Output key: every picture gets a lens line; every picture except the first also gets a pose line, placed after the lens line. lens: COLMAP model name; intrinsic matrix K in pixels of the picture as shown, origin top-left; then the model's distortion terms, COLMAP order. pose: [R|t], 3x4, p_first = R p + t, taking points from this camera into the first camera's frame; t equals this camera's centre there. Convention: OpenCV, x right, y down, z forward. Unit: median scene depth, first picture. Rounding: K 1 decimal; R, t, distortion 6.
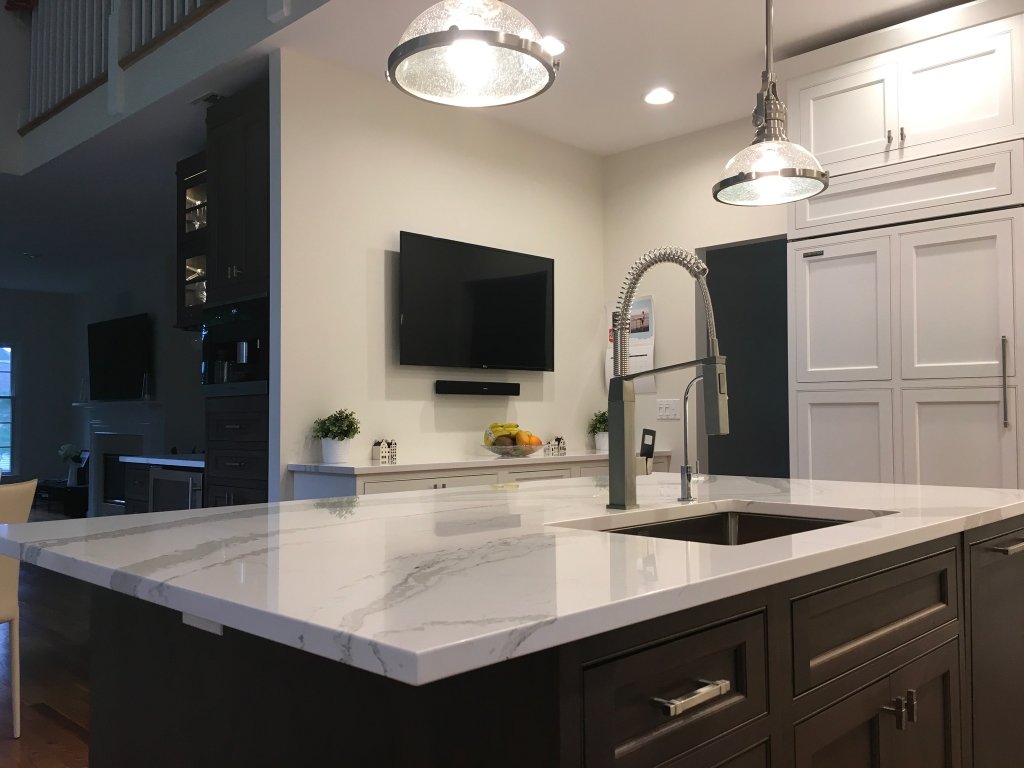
lens RADIAL K [[863.6, 0, 512.0], [0, 863.6, 384.0], [0, 0, 1]] dist [0.037770, -0.004493]
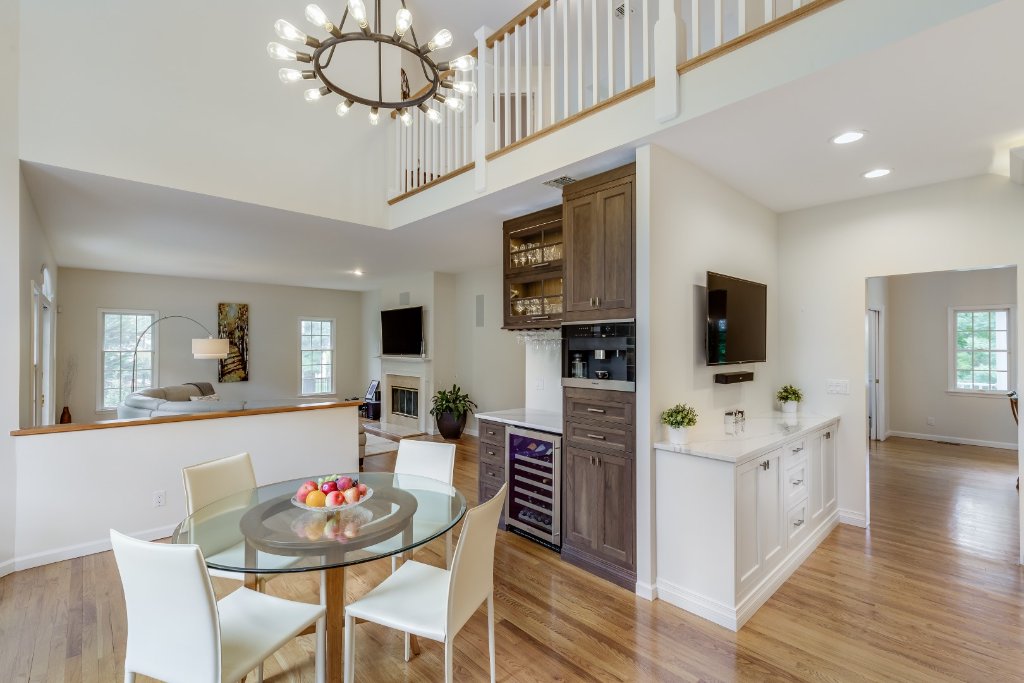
lens RADIAL K [[461.7, 0, 512.0], [0, 461.7, 341.5], [0, 0, 1]] dist [-0.001536, -0.000338]
pose [[0.997144, 0.006631, -0.075233, -0.425678], [-0.004658, 0.999642, 0.026359, -0.088934], [0.075381, -0.025934, 0.996818, 0.243588]]
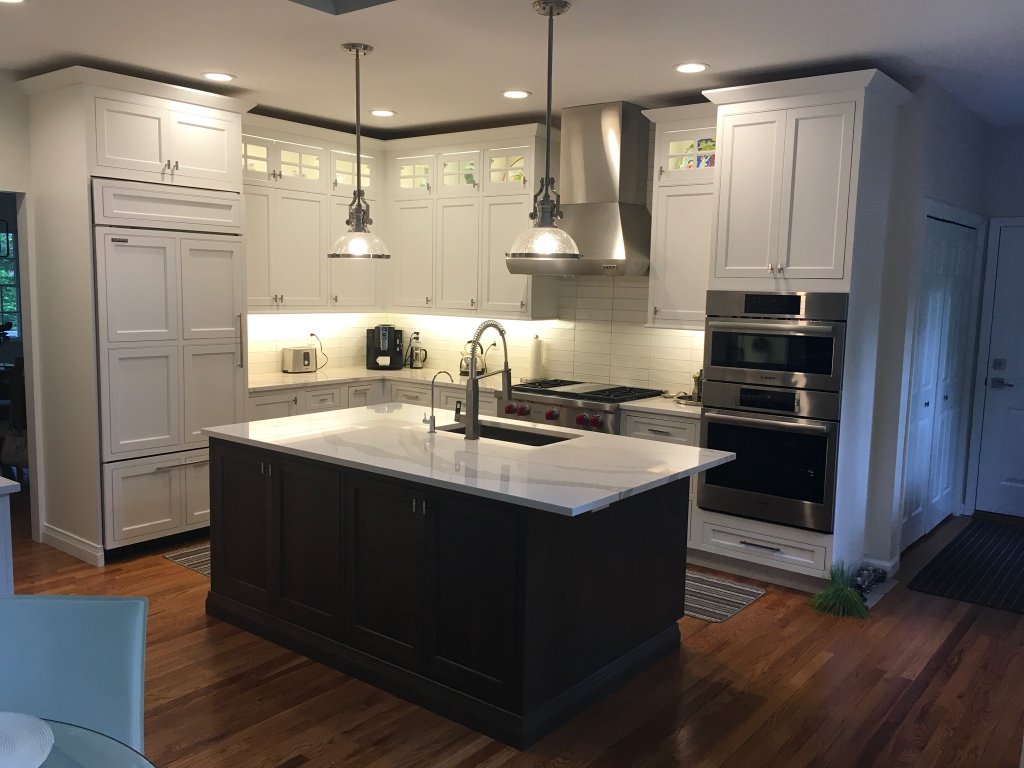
lens RADIAL K [[863.6, 0, 512.0], [0, 863.6, 384.0], [0, 0, 1]] dist [0.037770, -0.004493]
pose [[-0.096006, -0.118216, 0.988336, -0.982027], [-0.062855, 0.991661, 0.112508, -0.120391], [-0.993394, -0.051321, -0.102636, 0.551415]]
